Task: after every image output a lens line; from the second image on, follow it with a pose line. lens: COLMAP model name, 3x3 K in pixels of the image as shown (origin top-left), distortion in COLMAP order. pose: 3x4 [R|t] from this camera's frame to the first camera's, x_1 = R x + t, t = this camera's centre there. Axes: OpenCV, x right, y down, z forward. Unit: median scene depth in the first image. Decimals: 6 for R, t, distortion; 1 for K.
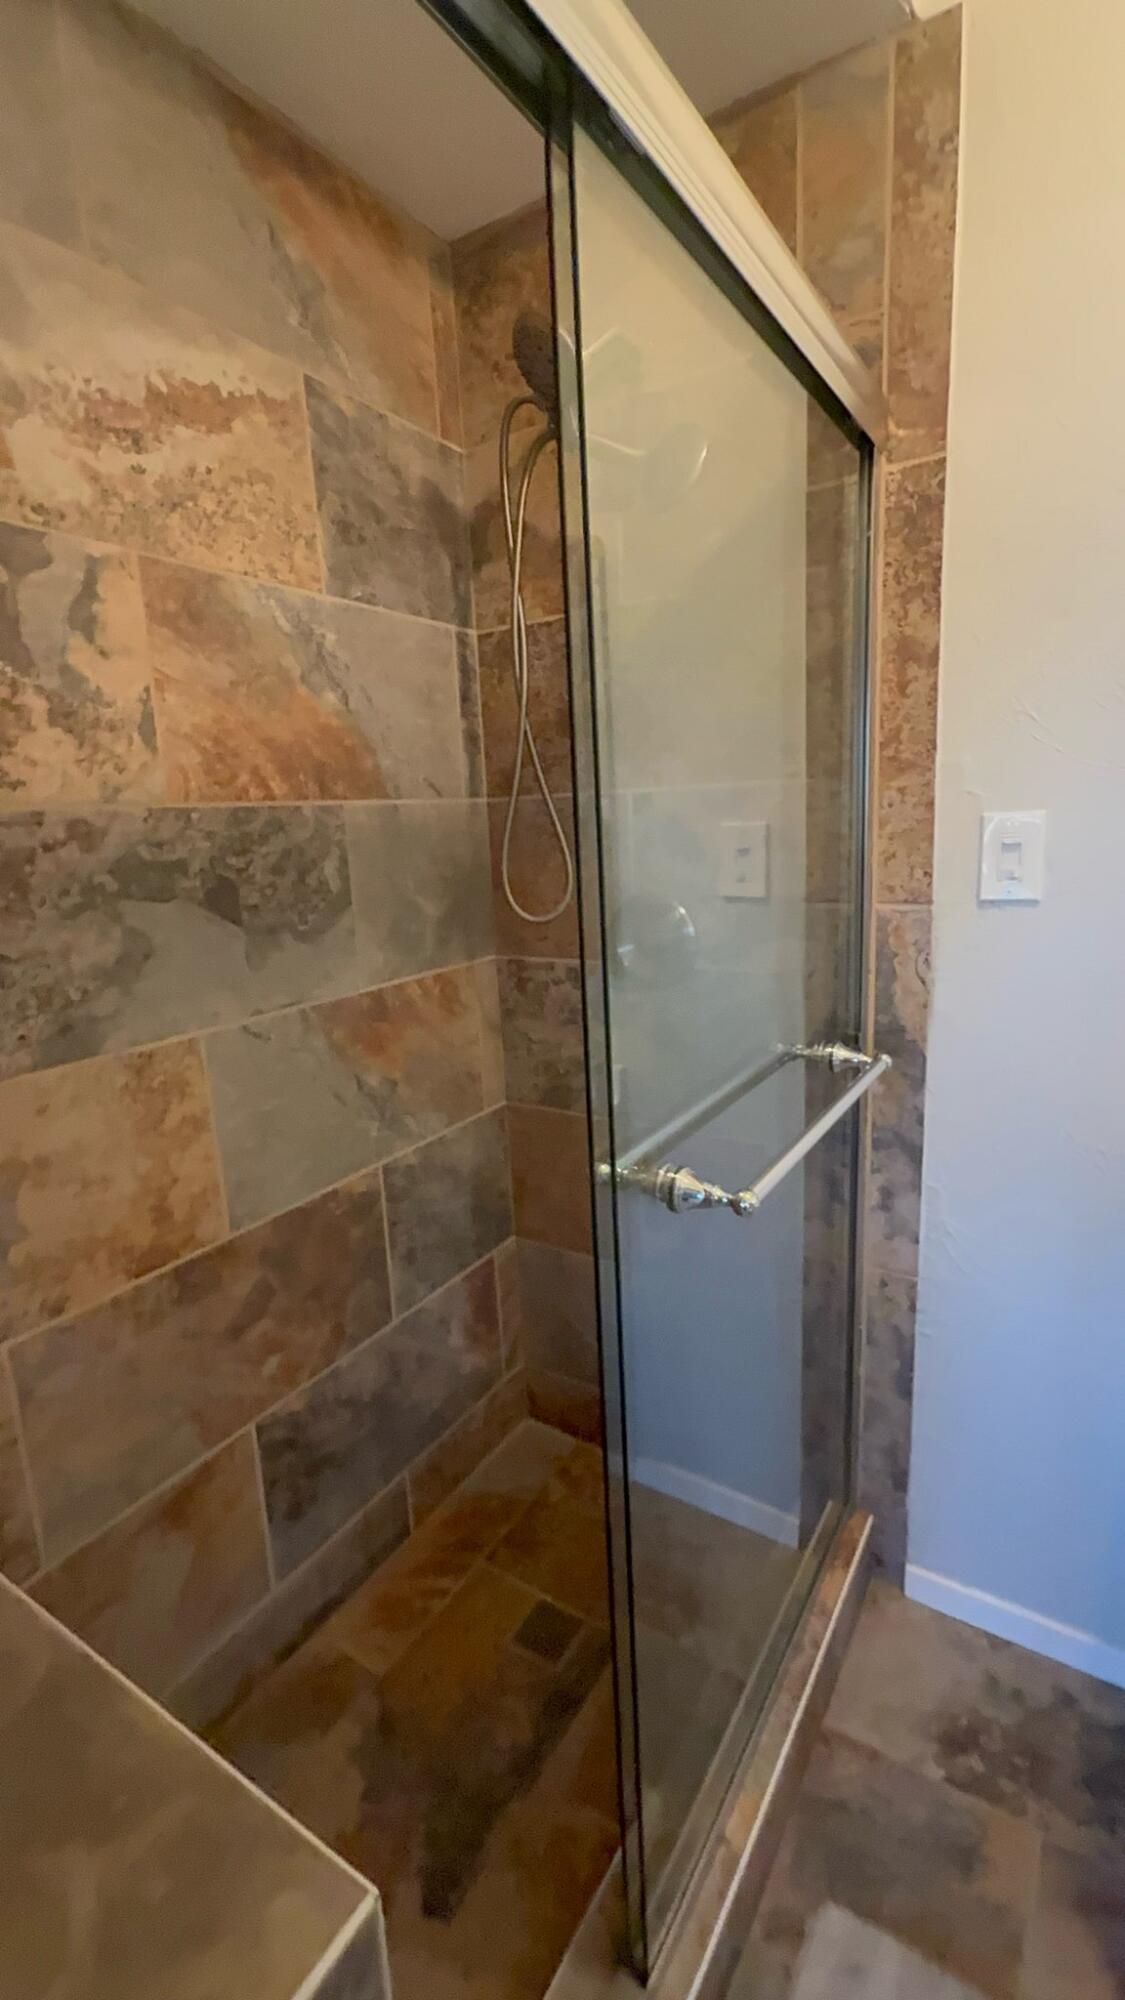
lens RADIAL K [[884.5, 0, 566.8], [0, 884.5, 997.0], [0, 0, 1]] dist [-0.003871, -0.000044]
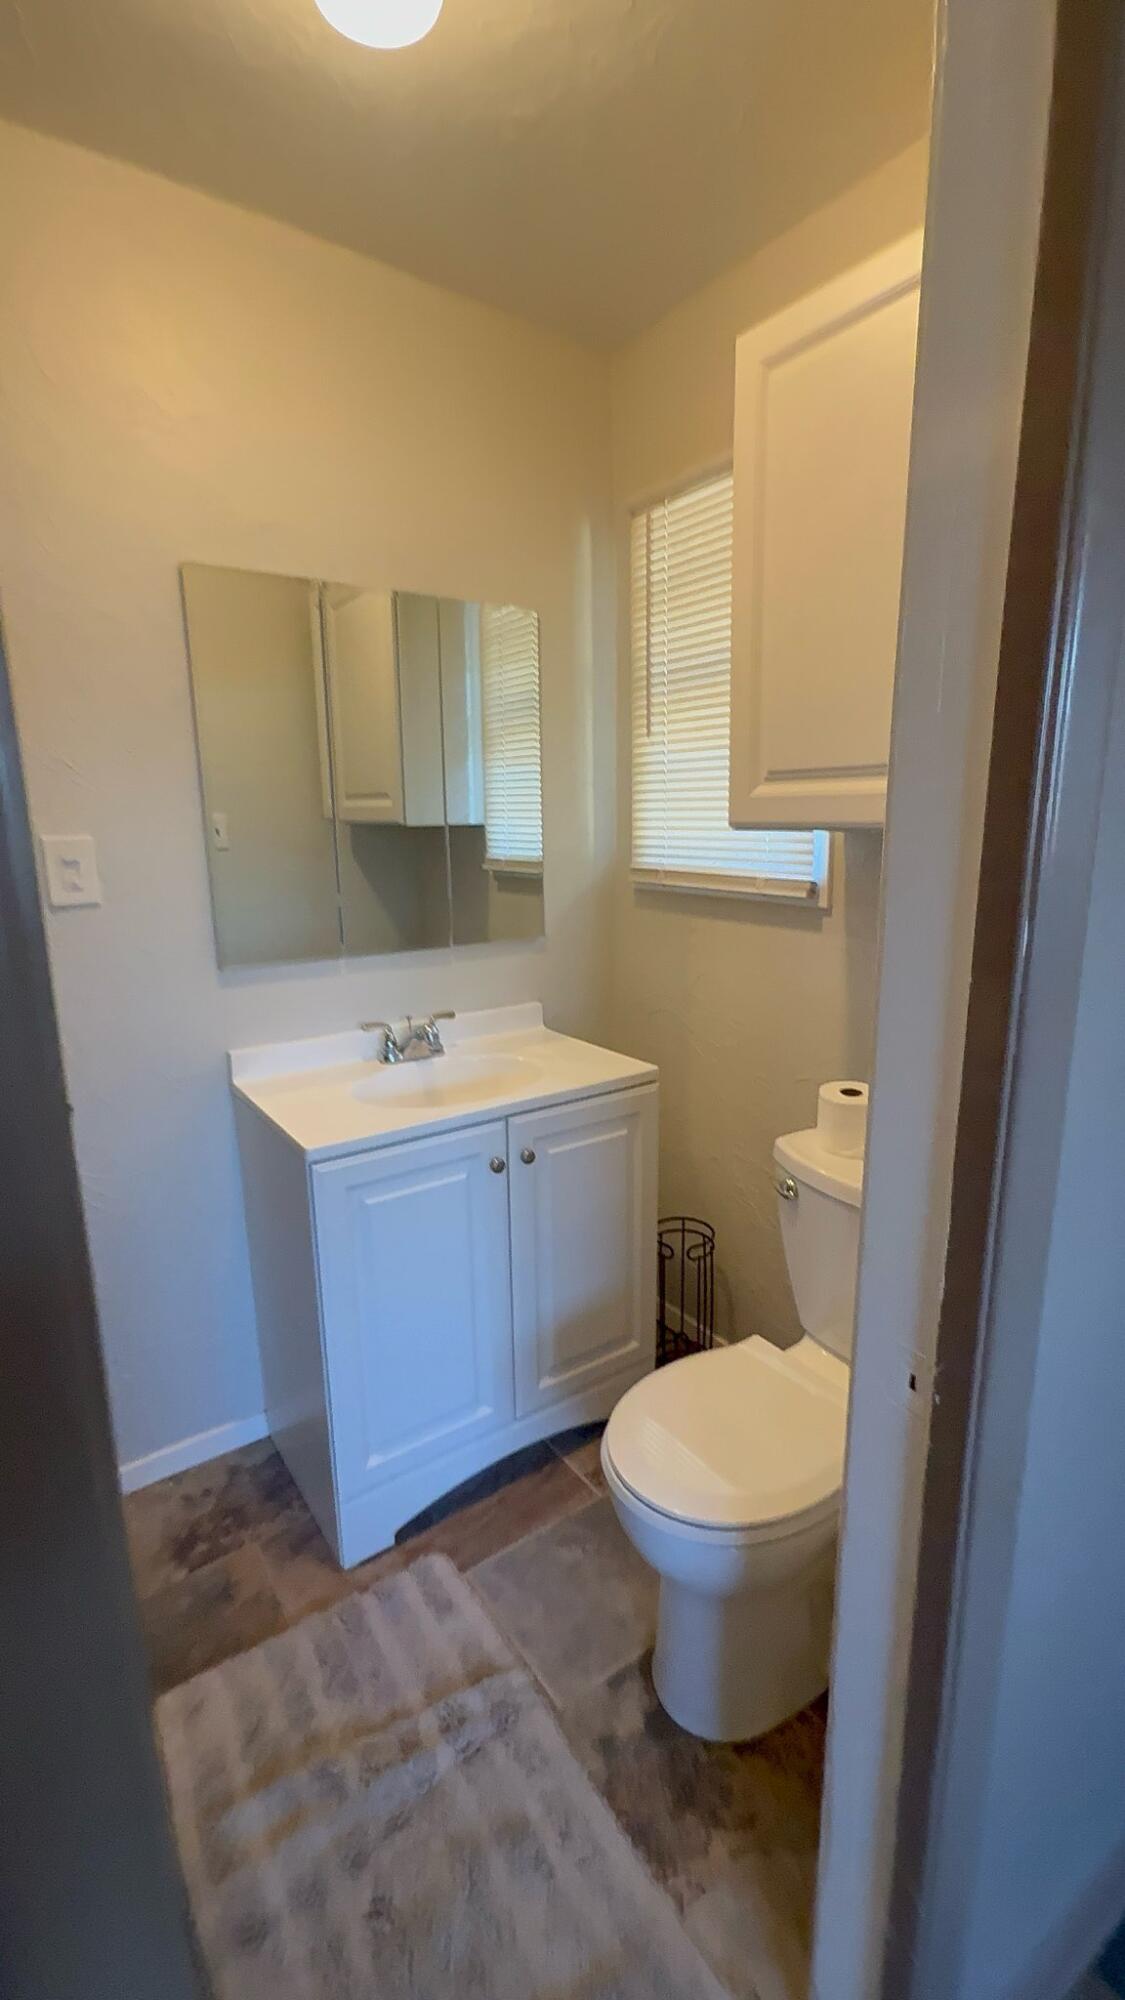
lens RADIAL K [[884.5, 0, 565.3], [0, 884.5, 1003.5], [0, 0, 1]] dist [-0.003871, -0.000044]
pose [[0.381091, -0.151996, 0.911958, -0.411985], [0.177003, 0.980142, 0.089395, 0.041058], [-0.907436, 0.127352, 0.400427, -0.135434]]
